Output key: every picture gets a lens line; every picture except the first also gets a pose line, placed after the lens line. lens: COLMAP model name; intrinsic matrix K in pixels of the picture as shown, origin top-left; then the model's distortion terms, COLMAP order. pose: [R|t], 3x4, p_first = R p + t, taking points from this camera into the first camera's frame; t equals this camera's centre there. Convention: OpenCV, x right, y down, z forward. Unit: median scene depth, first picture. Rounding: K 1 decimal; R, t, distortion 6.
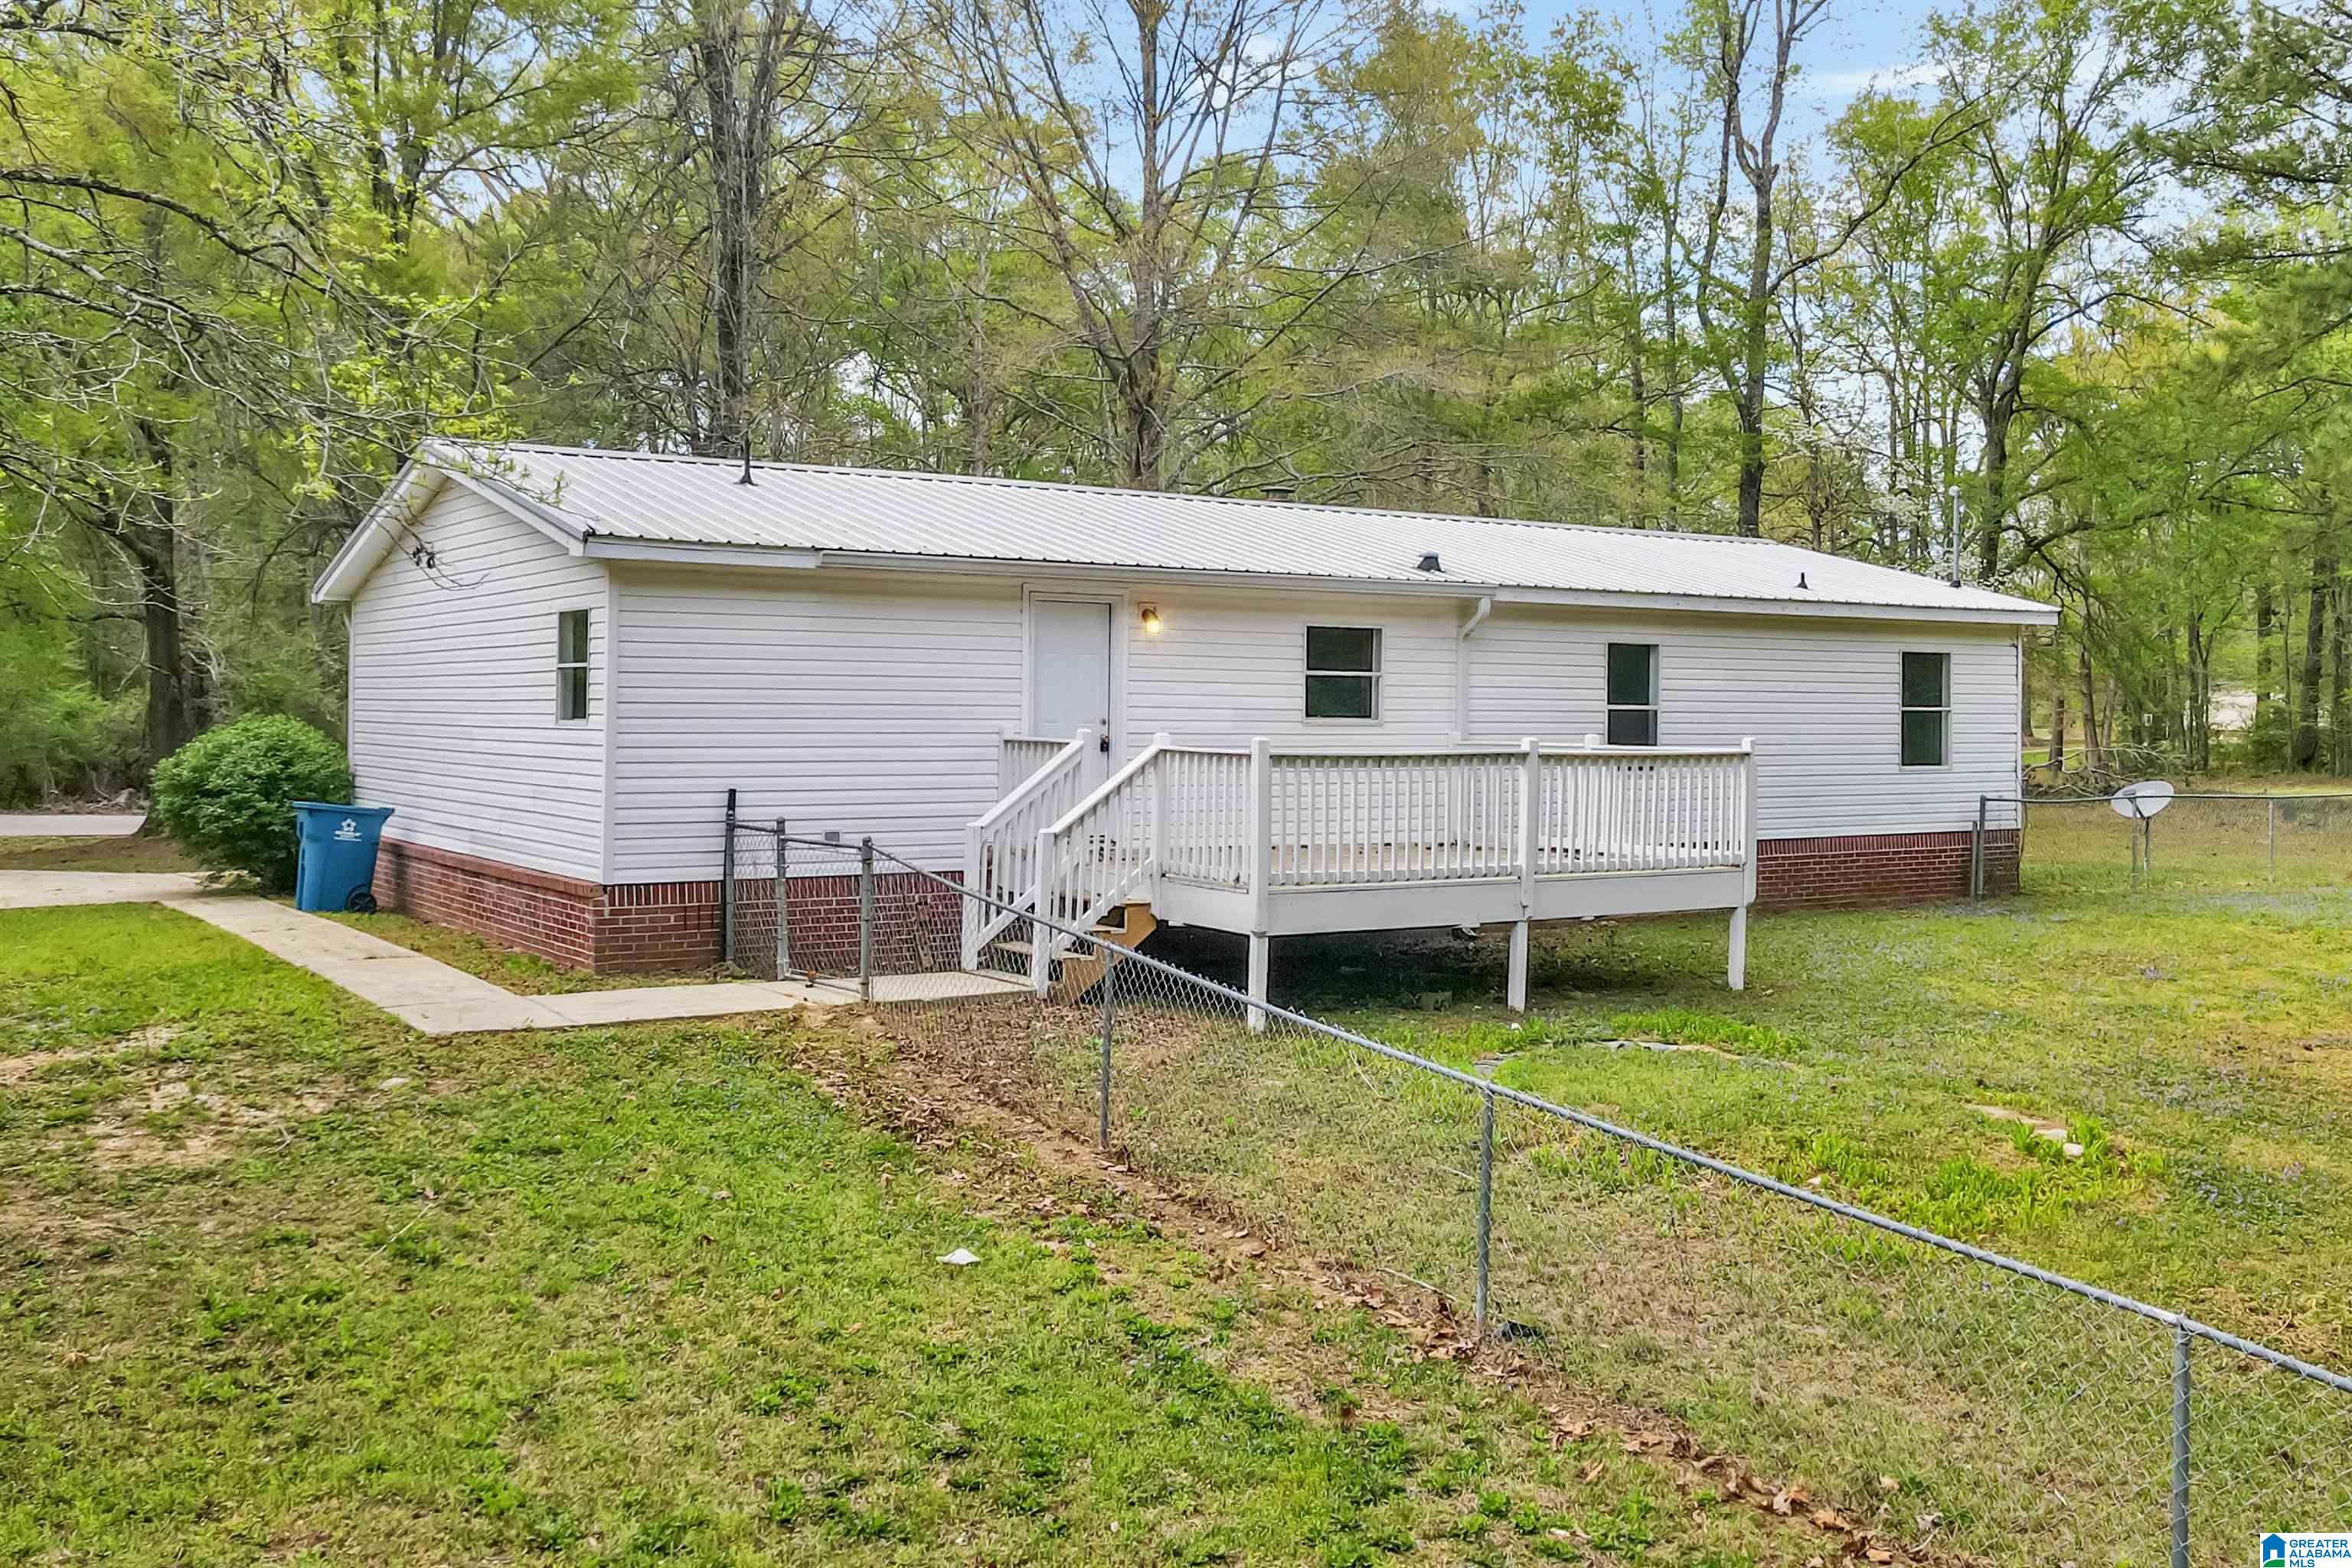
lens RADIAL K [[2205.0, 0, 1214.4], [0, 2205.0, 782.4], [0, 0, 1]] dist [-0.022981, 0.097318]
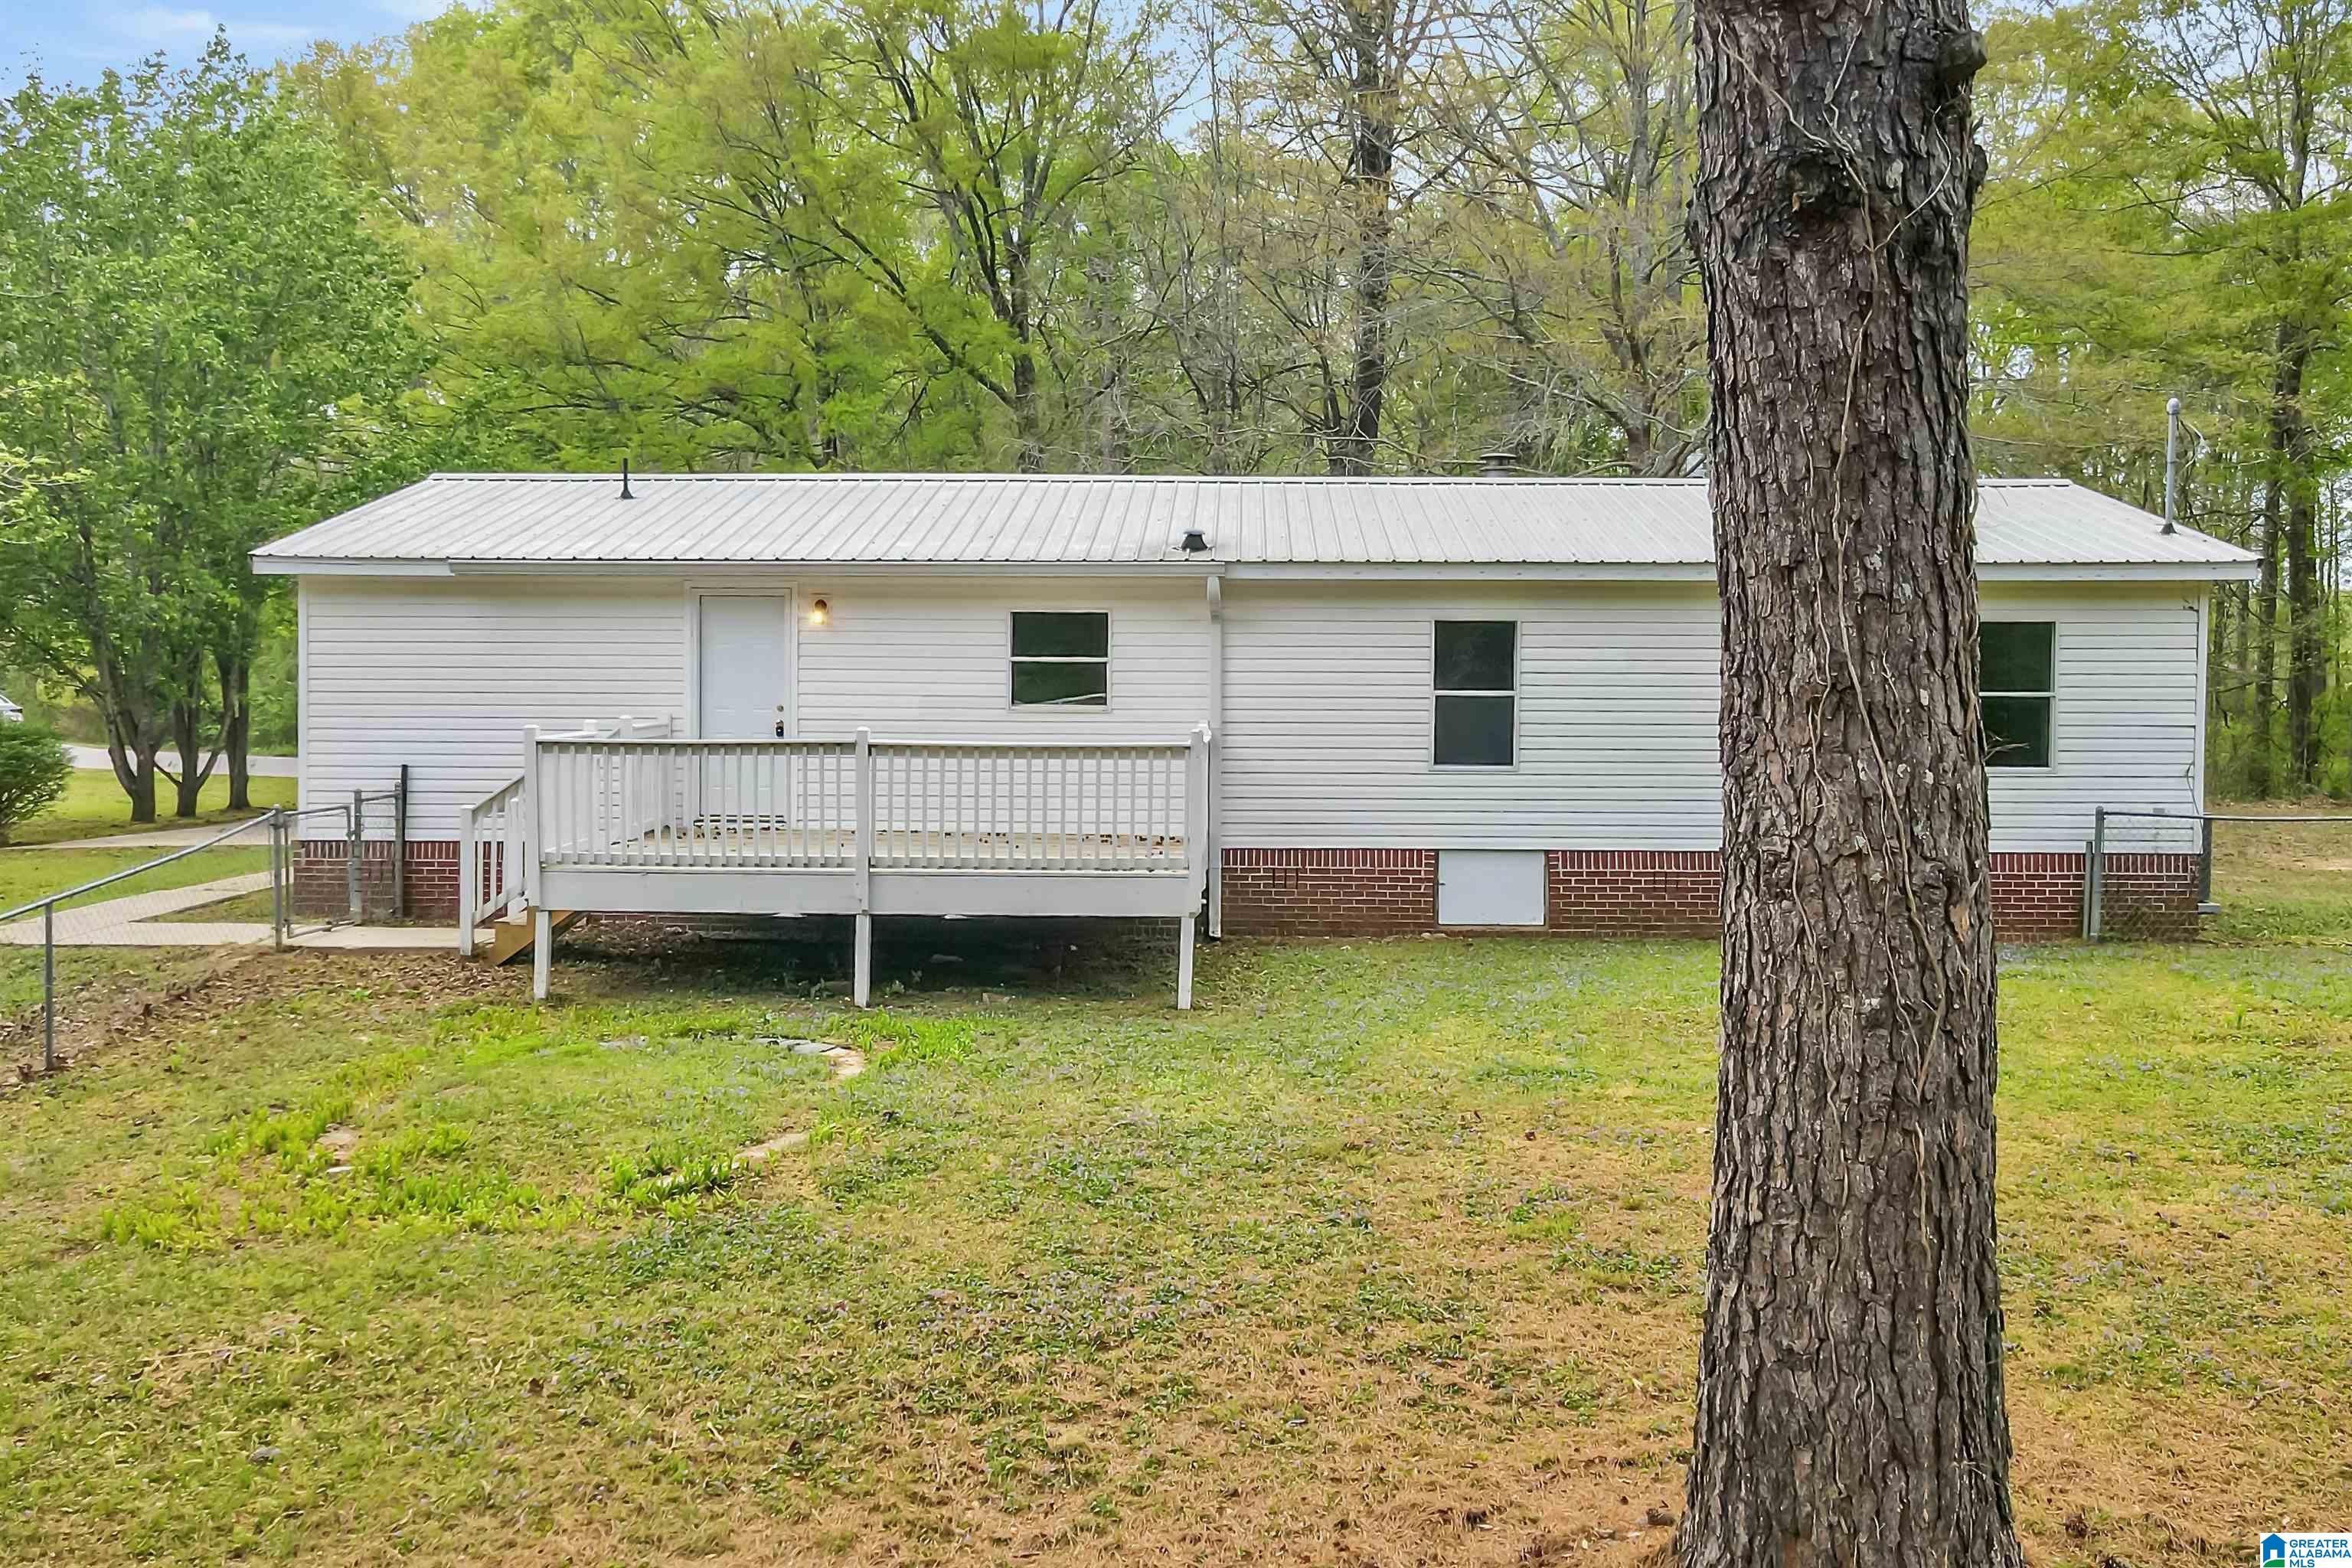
lens RADIAL K [[2205.0, 0, 1214.4], [0, 2205.0, 782.4], [0, 0, 1]] dist [-0.022981, 0.097318]
pose [[0.805747, 0.024502, -0.591752, 0.704284], [-0.018314, 0.999697, 0.016457, -0.012376], [0.591976, -0.002423, 0.805952, 0.256282]]
